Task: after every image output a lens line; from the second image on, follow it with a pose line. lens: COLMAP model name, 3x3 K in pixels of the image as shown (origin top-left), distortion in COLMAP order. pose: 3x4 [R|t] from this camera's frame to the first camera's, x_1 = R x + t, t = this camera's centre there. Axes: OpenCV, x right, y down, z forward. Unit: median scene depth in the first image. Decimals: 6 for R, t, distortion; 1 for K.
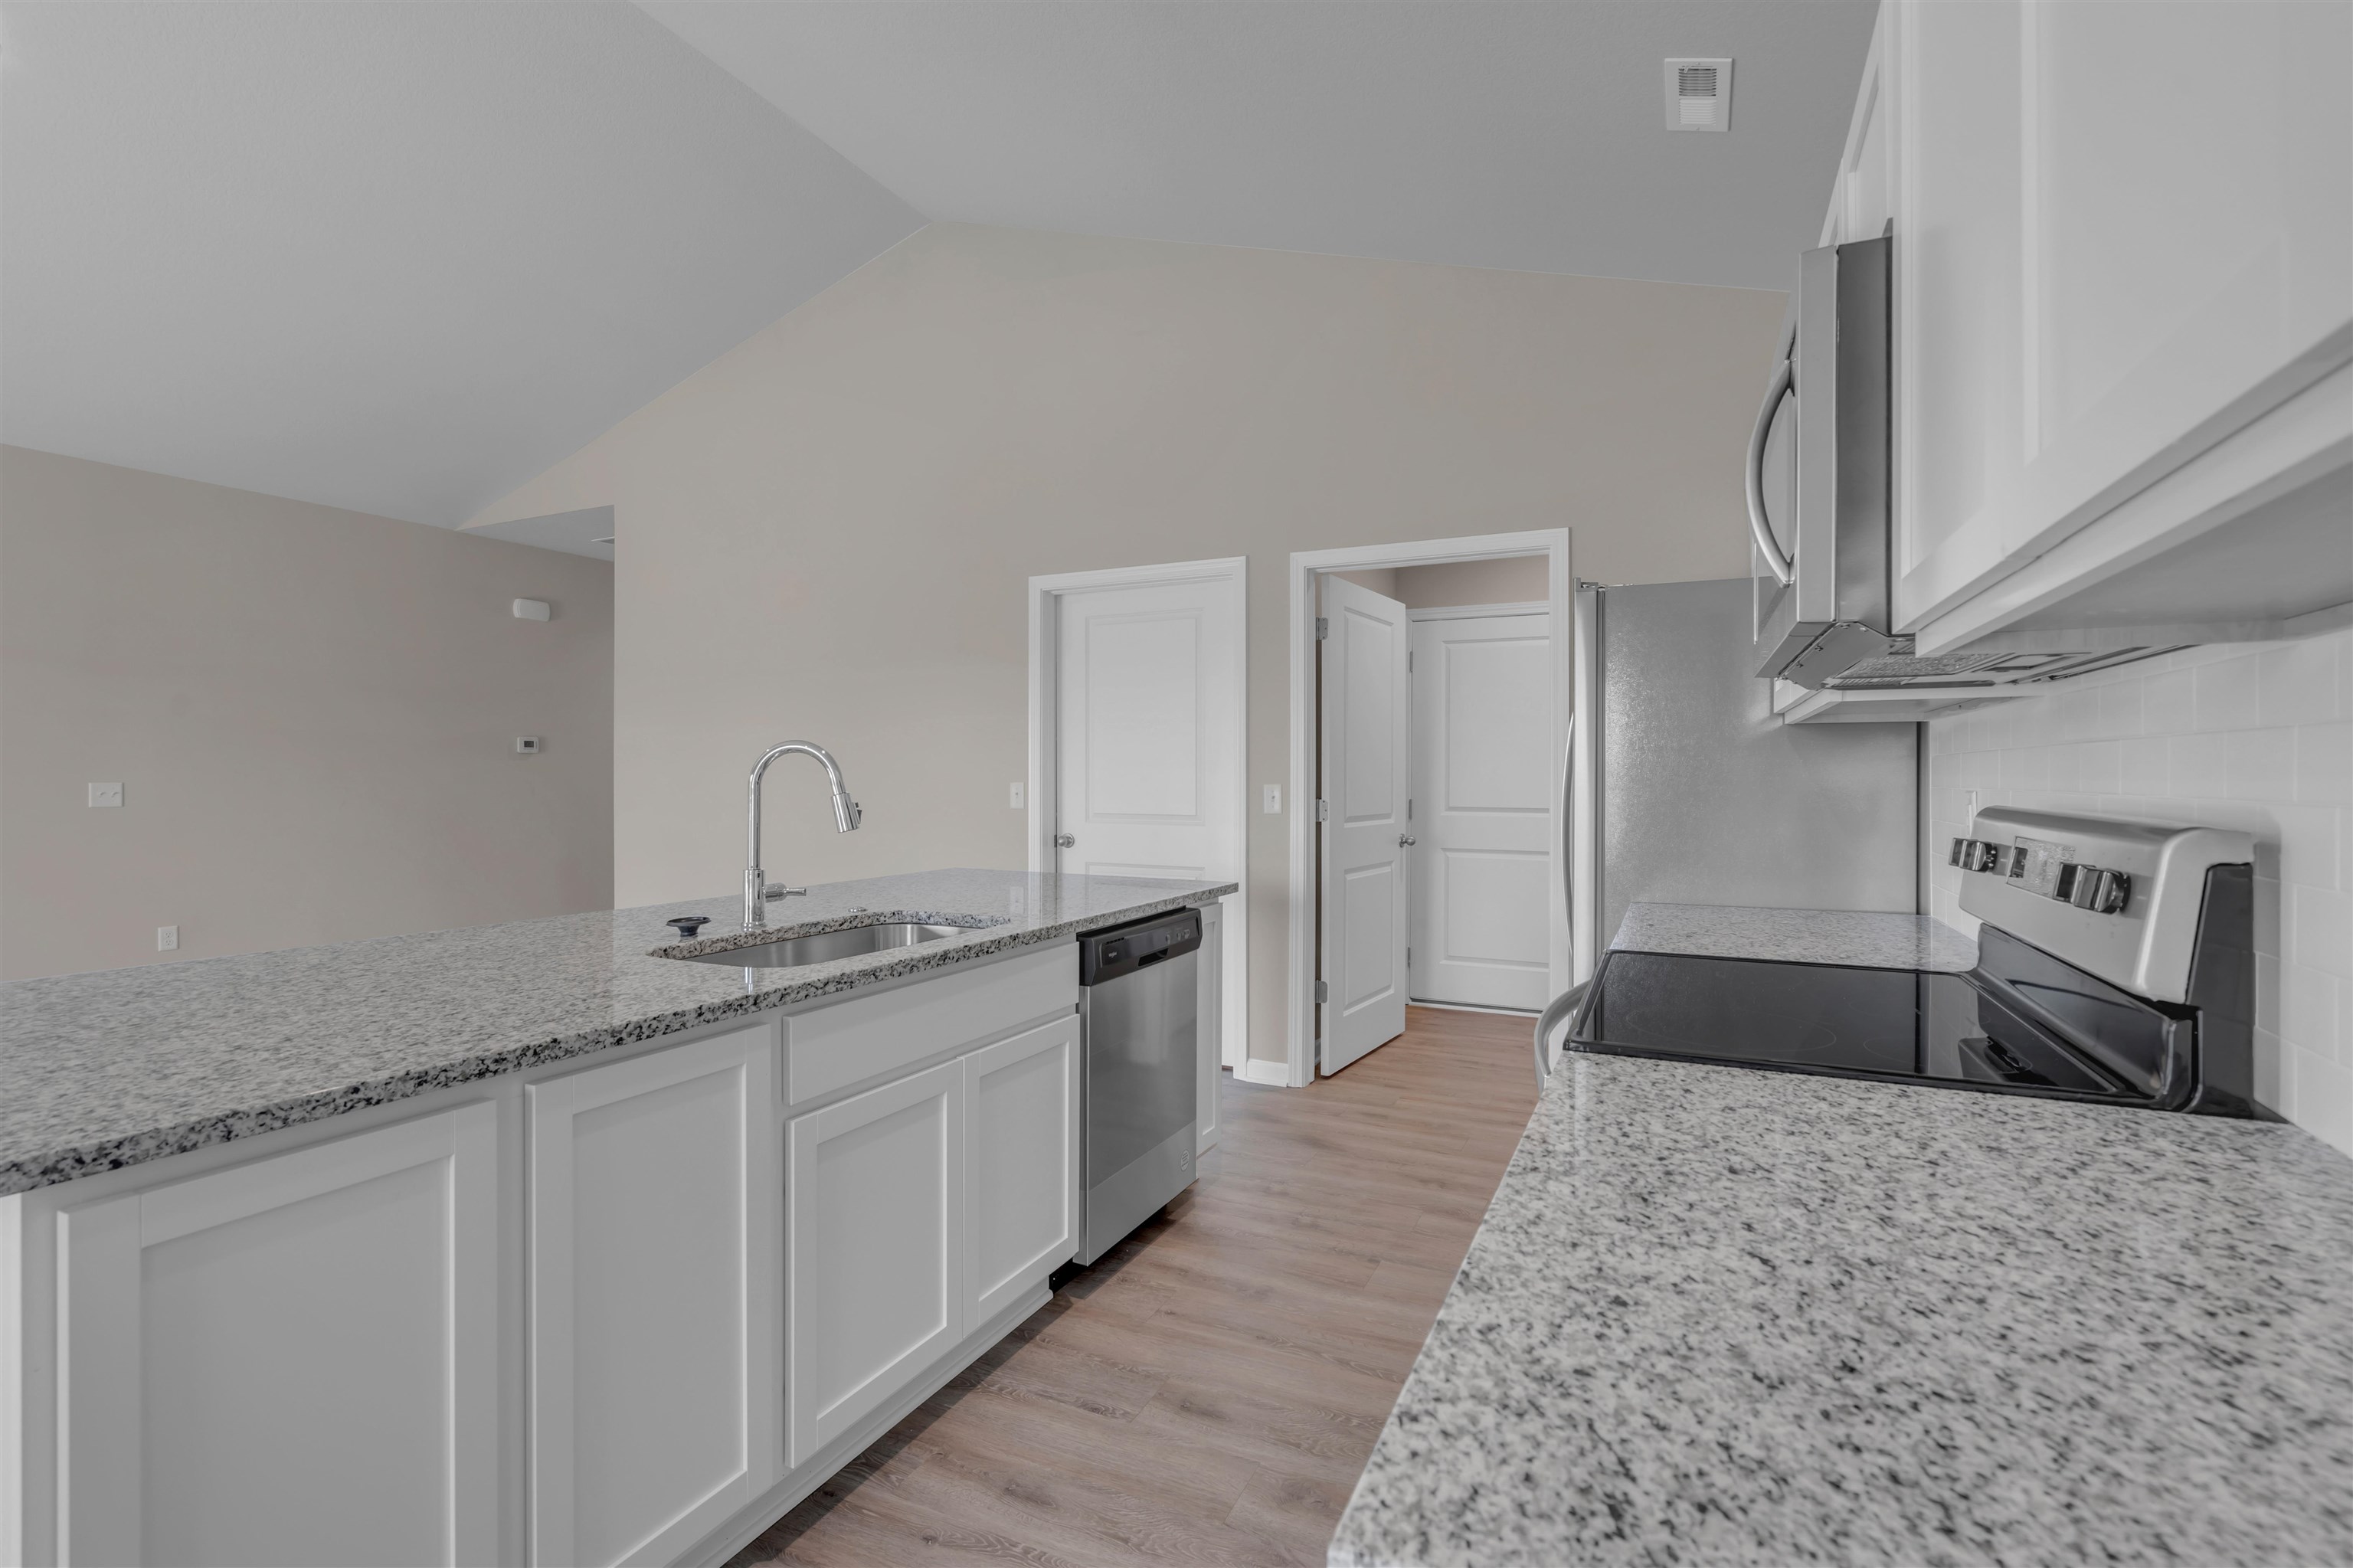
lens RADIAL K [[1067.8, 0, 1151.7], [0, 1067.8, 778.7], [0, 0, 1]] dist [0.010078, 0.000537]
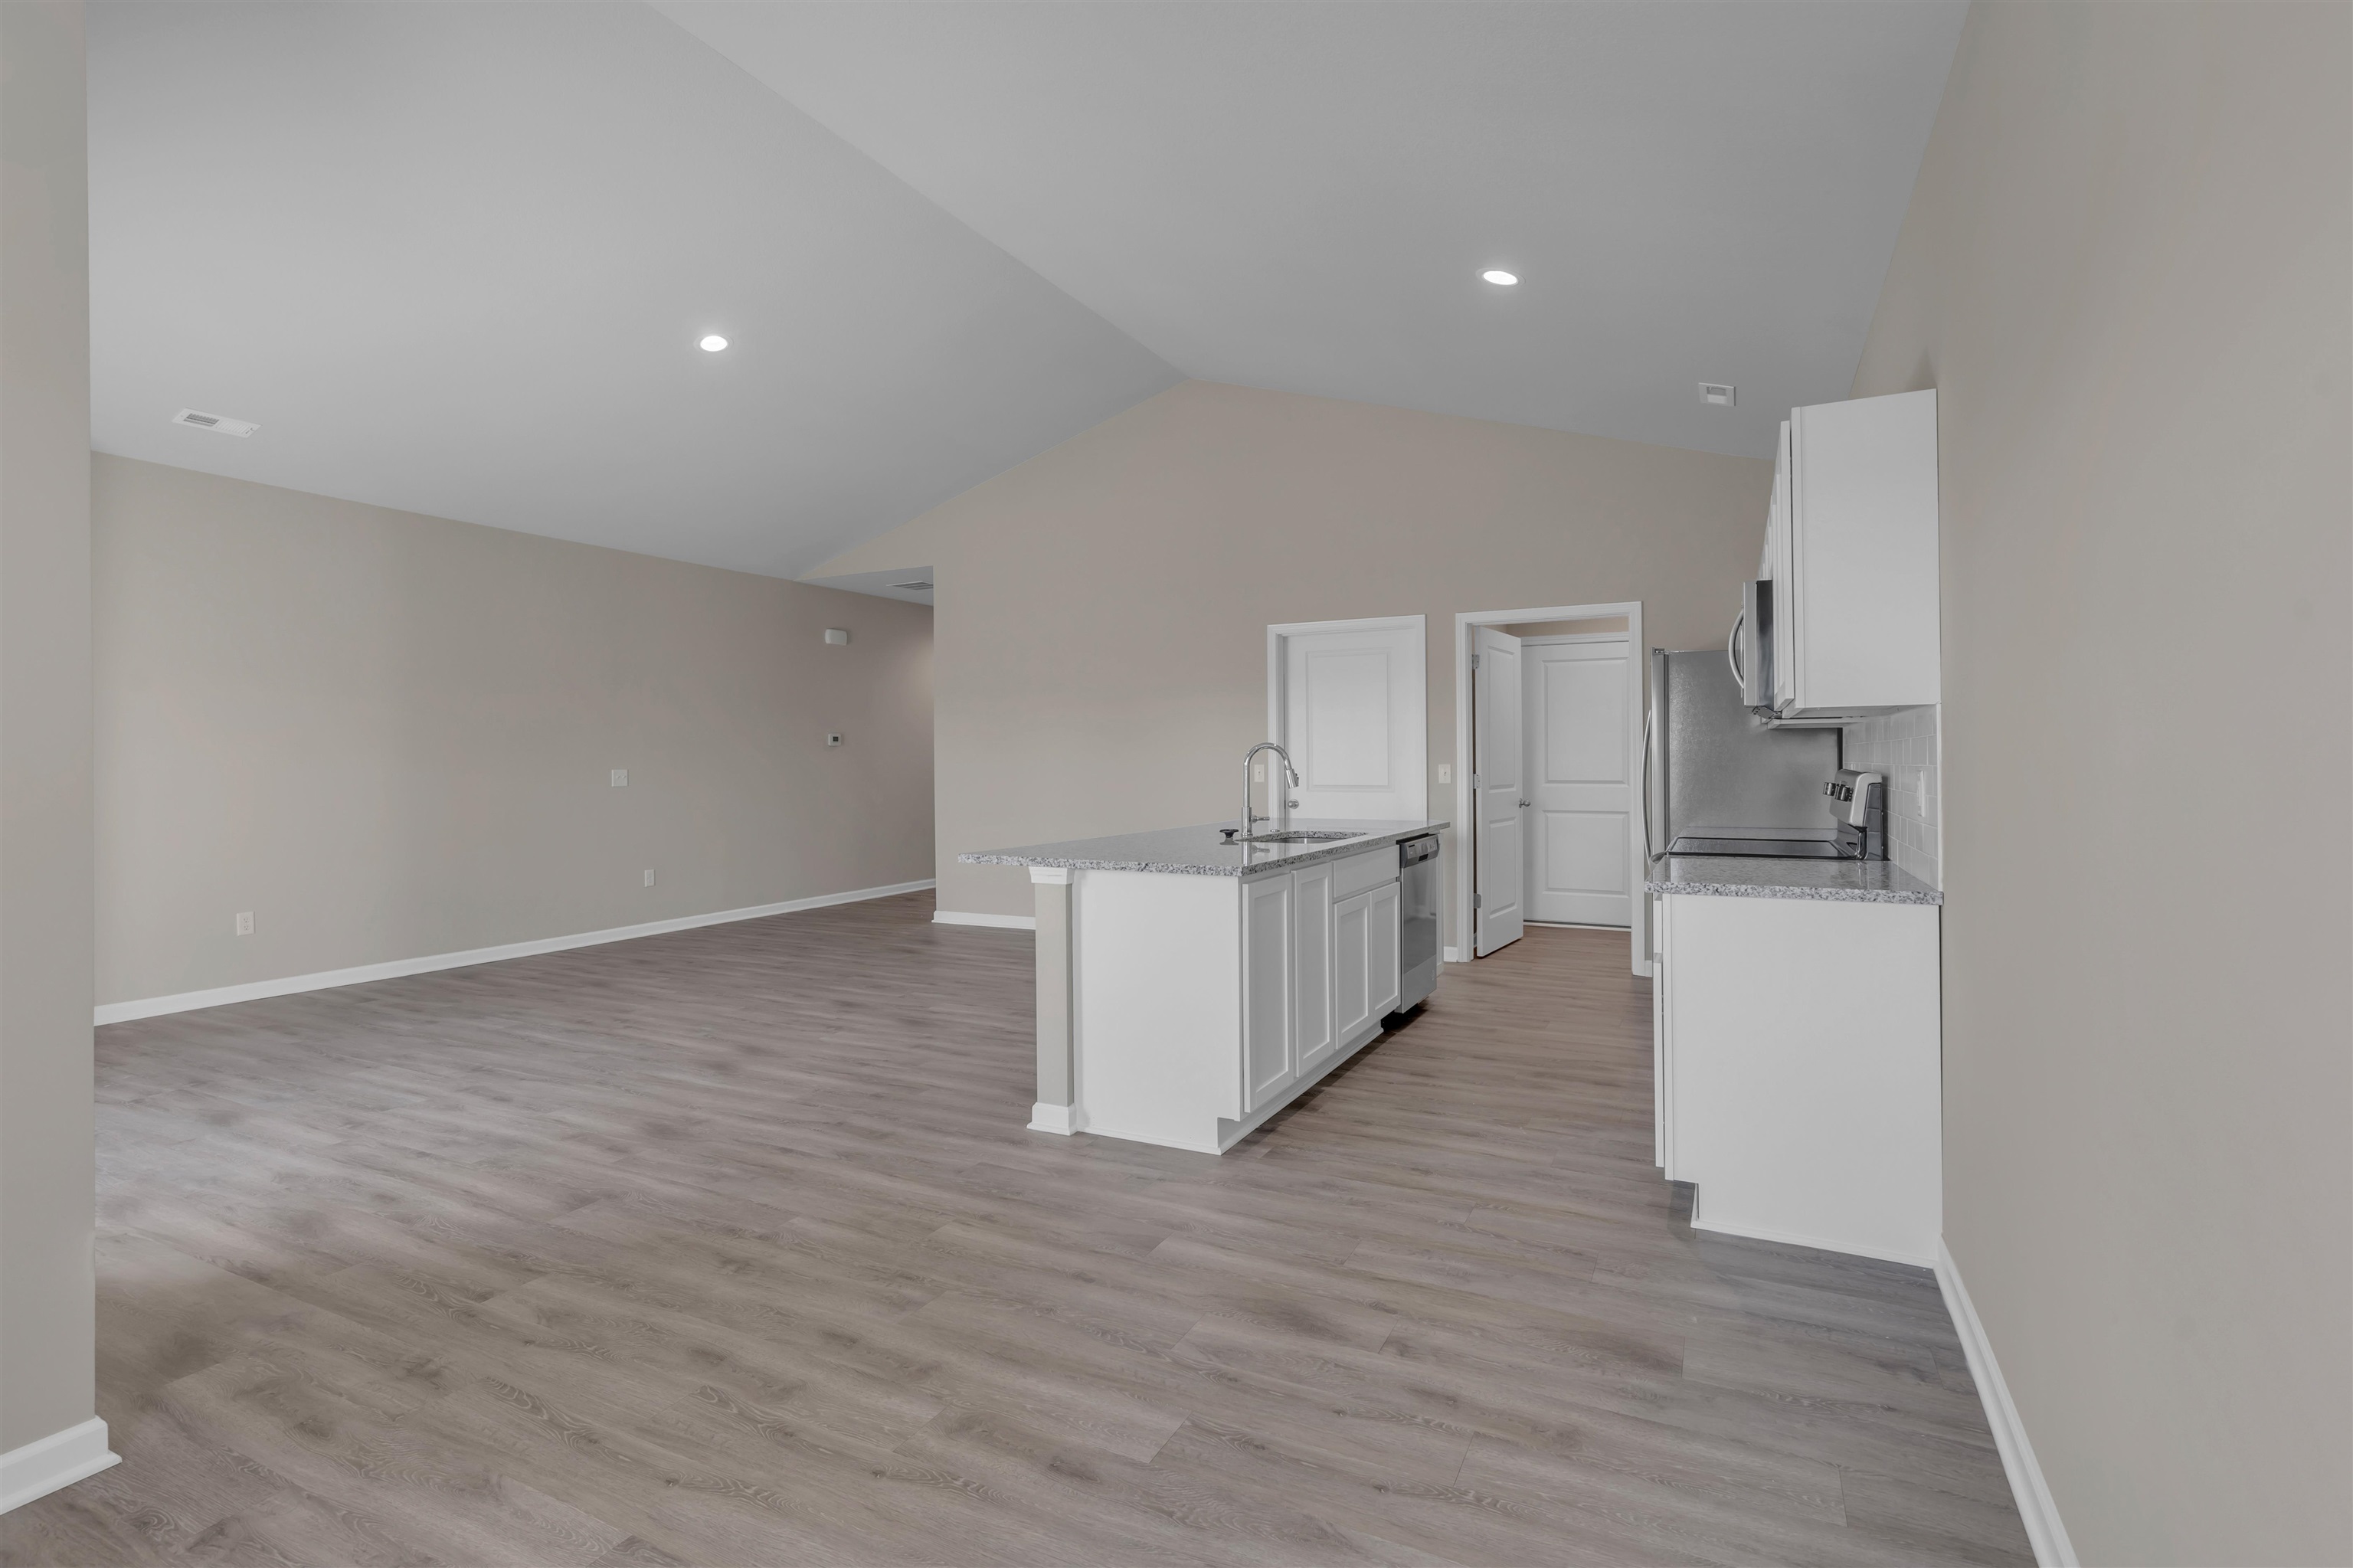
lens RADIAL K [[1111.2, 0, 1153.7], [0, 1111.2, 768.3], [0, 0, 1]] dist [0.003301, 0.000027]
pose [[0.999919, -0.006987, -0.010617, -0.286763], [0.007031, 0.999967, 0.004143, 0.001333], [0.010588, -0.004217, 0.999935, -0.596407]]
